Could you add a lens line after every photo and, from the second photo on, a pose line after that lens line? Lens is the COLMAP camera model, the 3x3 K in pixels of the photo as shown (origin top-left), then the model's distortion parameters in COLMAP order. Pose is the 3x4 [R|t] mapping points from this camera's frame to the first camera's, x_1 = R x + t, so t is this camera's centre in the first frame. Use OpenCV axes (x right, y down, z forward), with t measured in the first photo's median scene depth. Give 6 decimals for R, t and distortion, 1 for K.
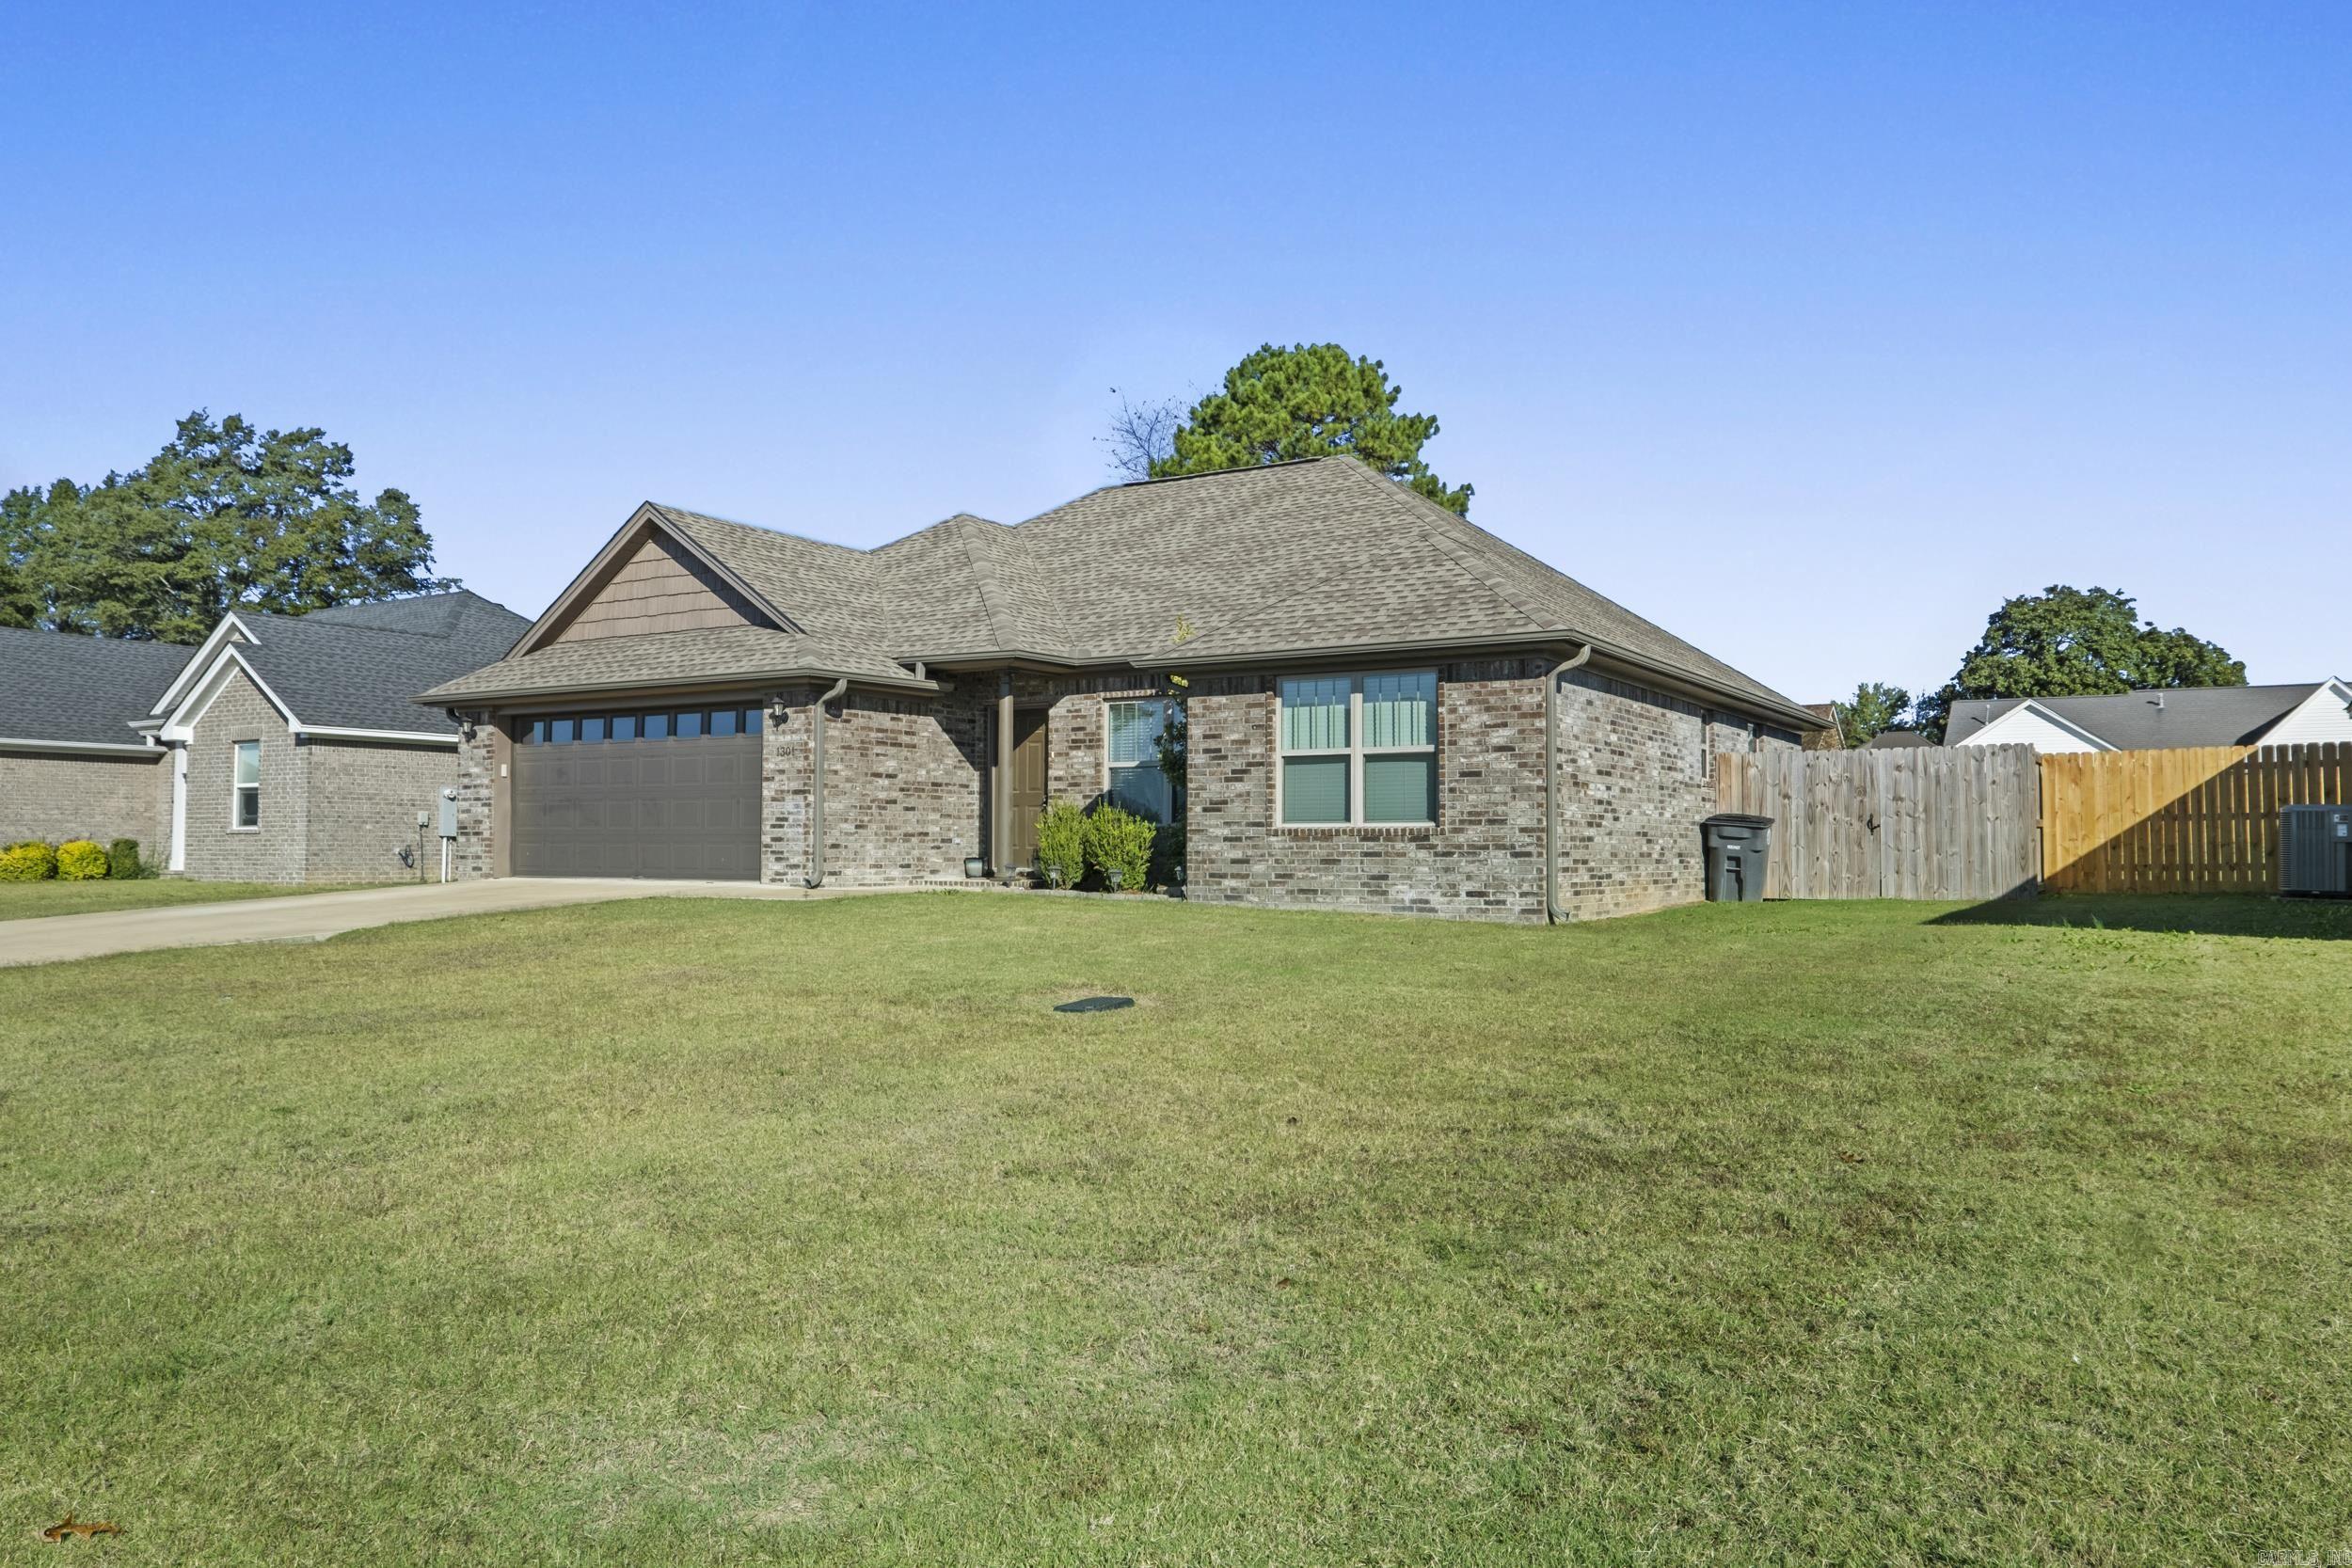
lens RADIAL K [[1583.7, 0, 1126.9], [0, 1583.7, 783.8], [0, 0, 1]] dist [-0.006737, 0.004186]
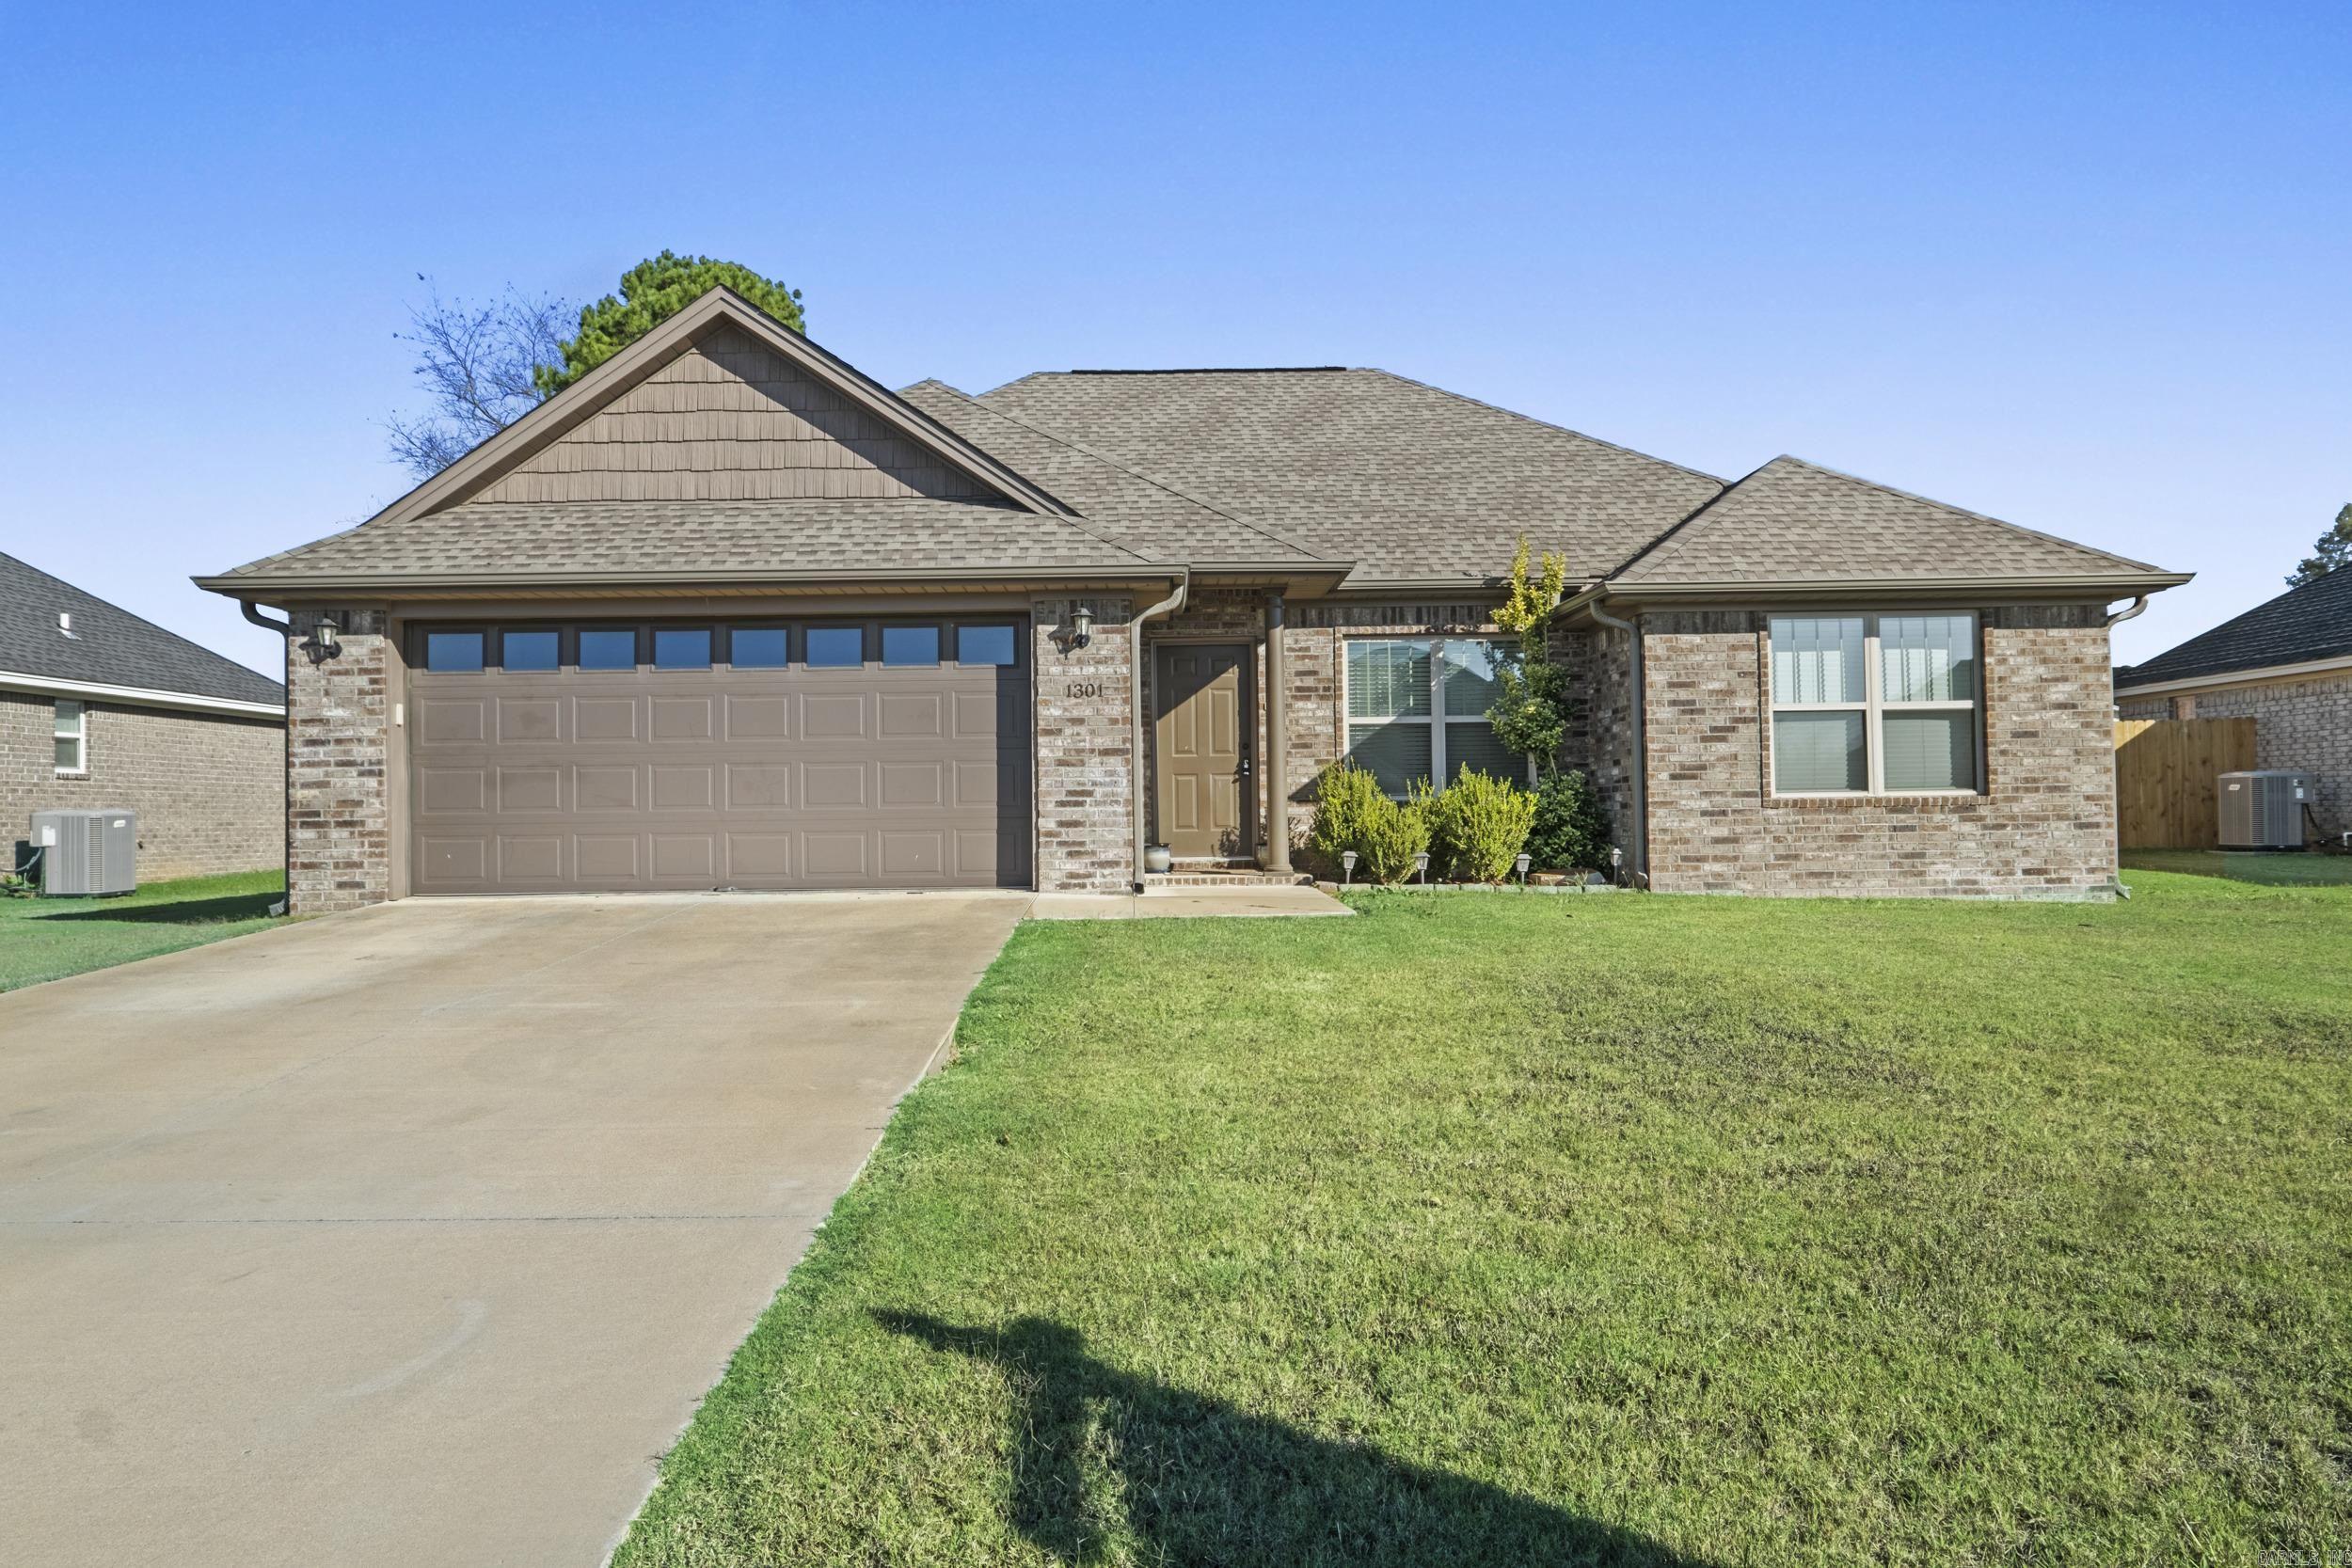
lens RADIAL K [[1583.7, 0, 1126.9], [0, 1583.7, 783.8], [0, 0, 1]] dist [-0.006737, 0.004186]
pose [[0.852222, -0.003778, 0.523167, -0.605840], [-0.004364, 0.999888, 0.014328, 0.009842], [-0.523163, -0.014494, 0.852109, 0.471962]]
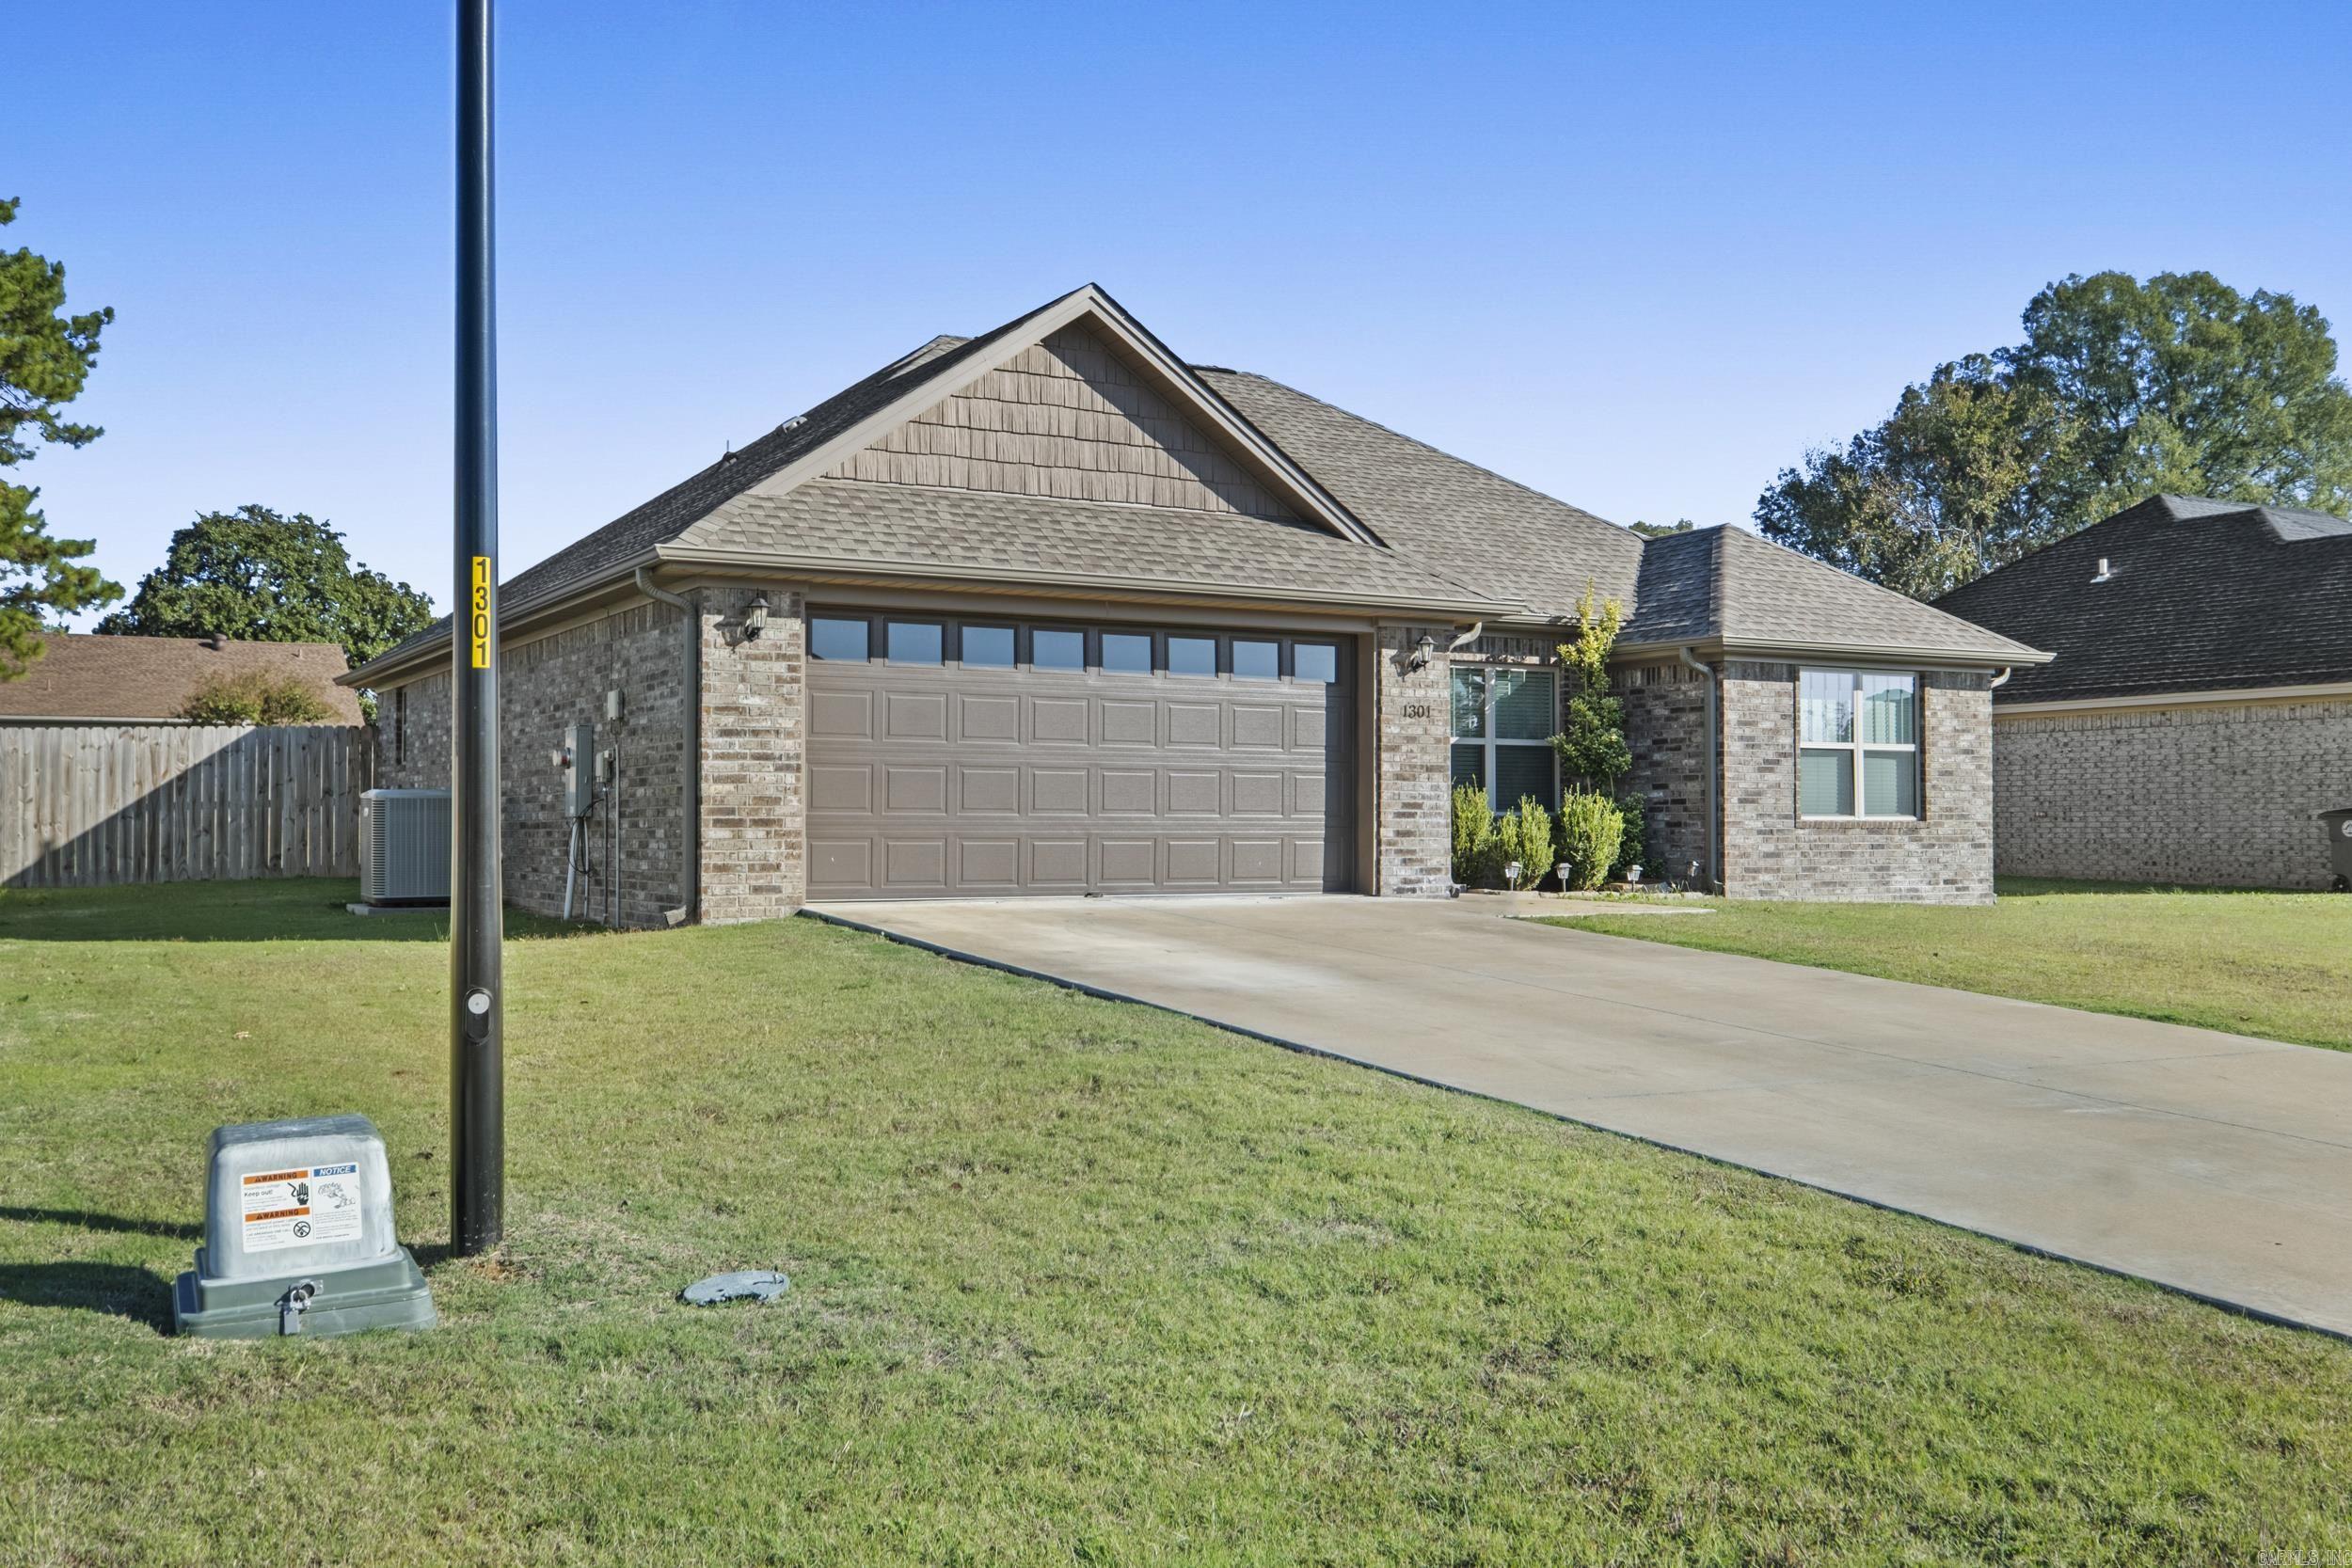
lens RADIAL K [[2105.0, 0, 1068.0], [0, 2105.0, 786.1], [0, 0, 1]] dist [0.007958, -0.106807]
pose [[0.502221, 0.014508, 0.864618, -1.243269], [-0.034546, 0.999398, 0.003296, 0.017539], [-0.864049, -0.031524, 0.502419, 0.725536]]
